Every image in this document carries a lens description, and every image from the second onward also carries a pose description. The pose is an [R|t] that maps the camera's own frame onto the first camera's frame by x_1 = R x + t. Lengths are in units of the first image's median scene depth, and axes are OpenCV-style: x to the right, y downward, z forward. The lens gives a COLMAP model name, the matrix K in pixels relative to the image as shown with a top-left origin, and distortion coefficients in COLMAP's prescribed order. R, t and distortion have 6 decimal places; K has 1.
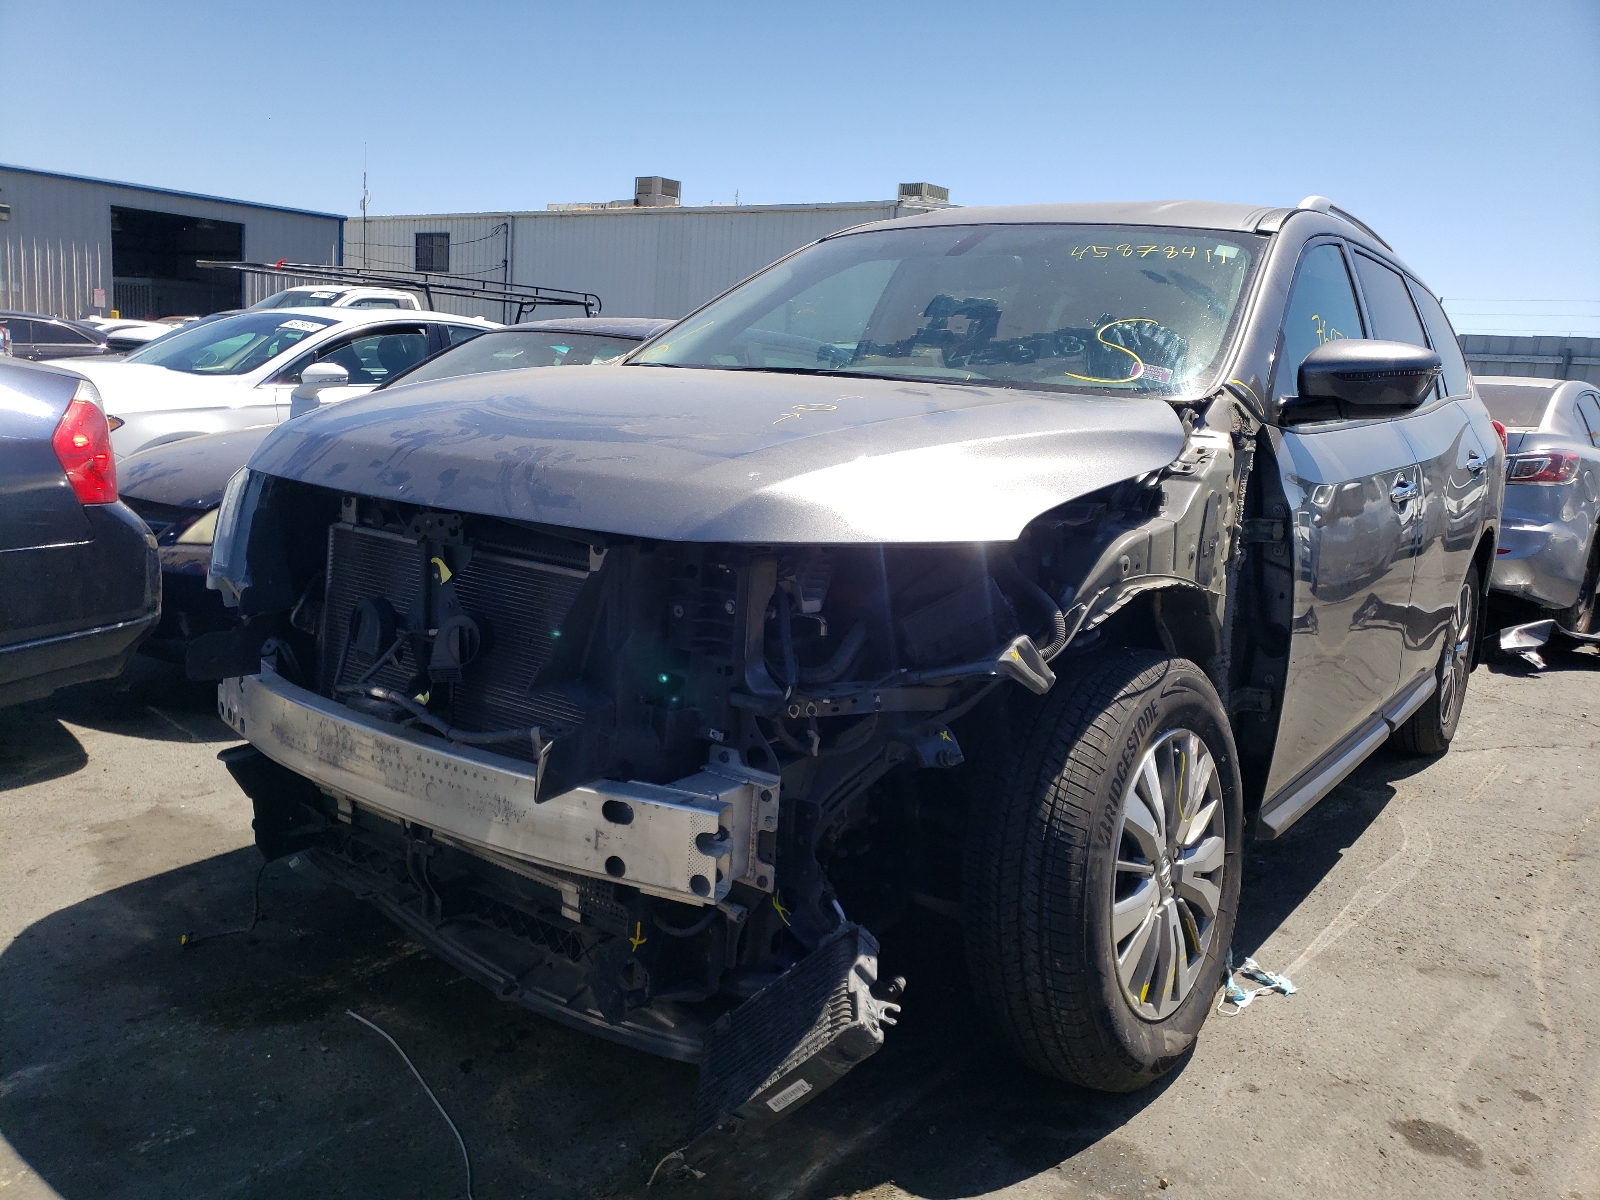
lens RADIAL K [[1453.9, 0, 800.0], [0, 1453.9, 600.0], [0, 0, 1]] dist [0.199787, -0.415649]
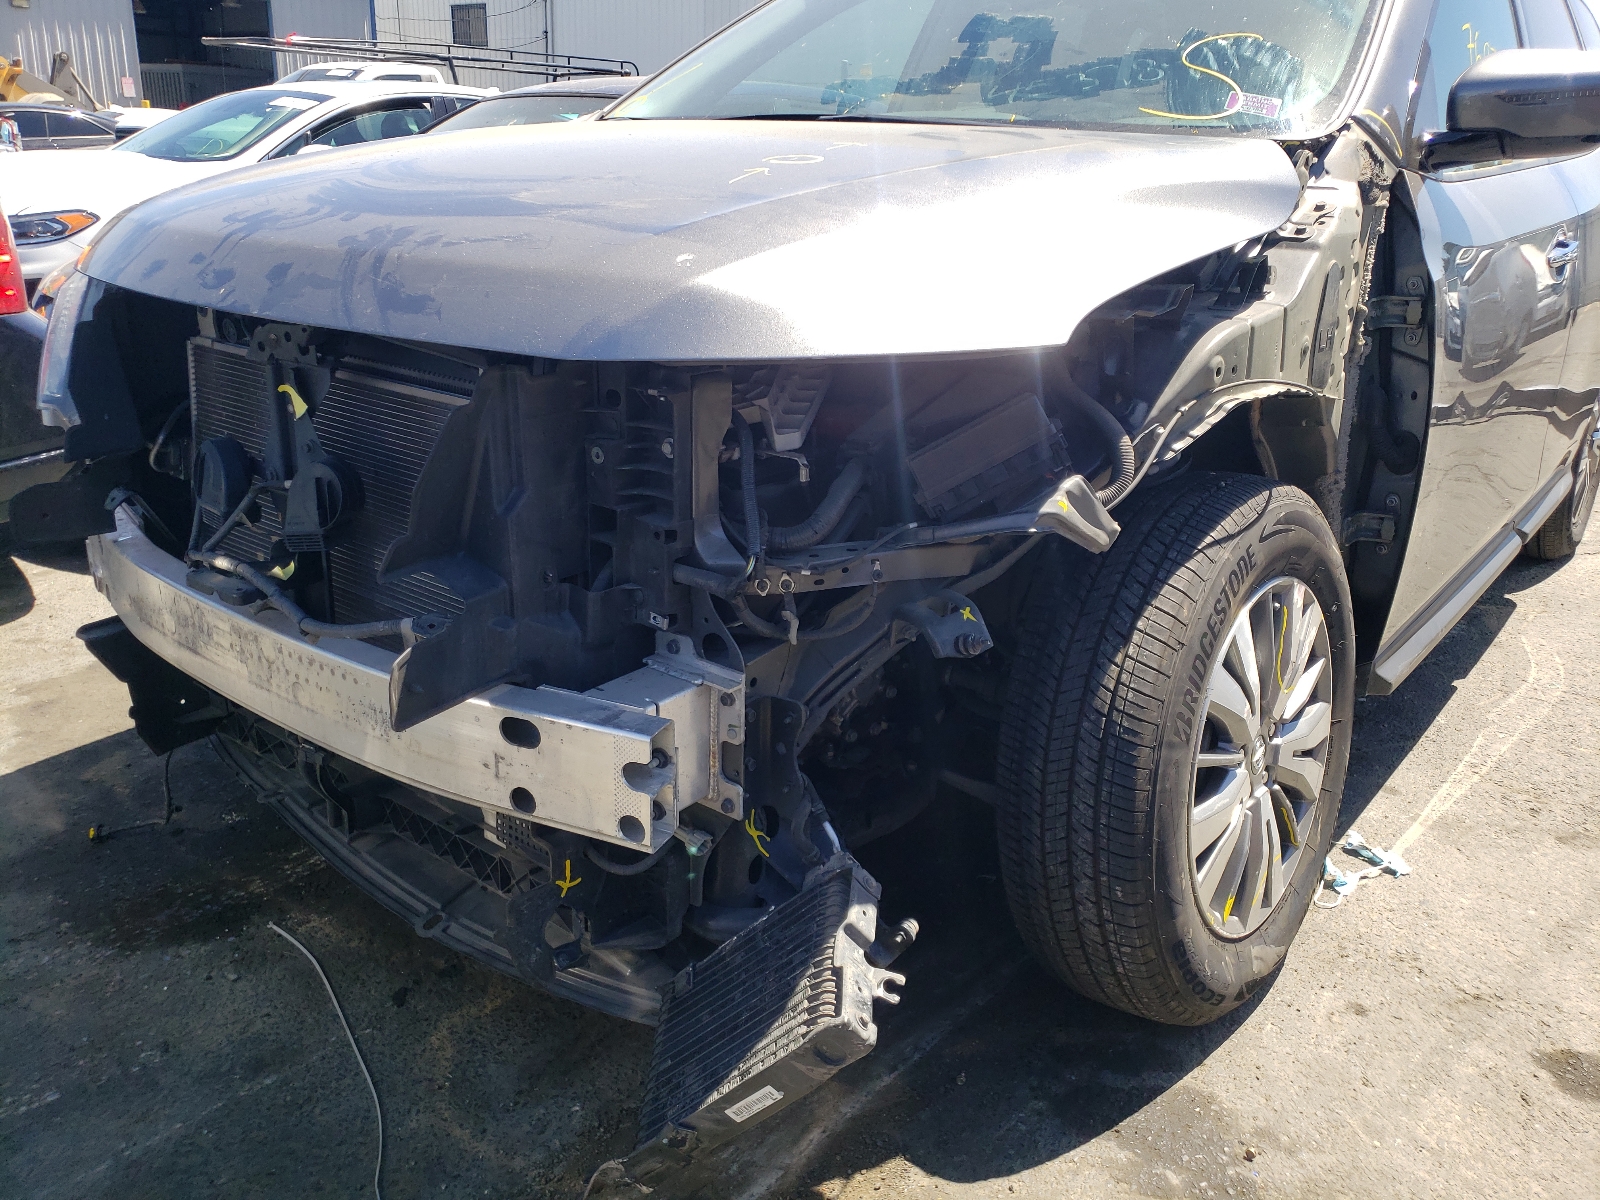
lens RADIAL K [[1438.4, 0, 800.0], [0, 1438.4, 600.0], [0, 0, 1]] dist [0.108124, -0.170051]
pose [[0.998462, -0.017582, -0.052585, 0.048177], [0.025136, 0.988873, 0.146621, -0.021300], [0.049422, -0.147718, 0.987794, 0.249408]]
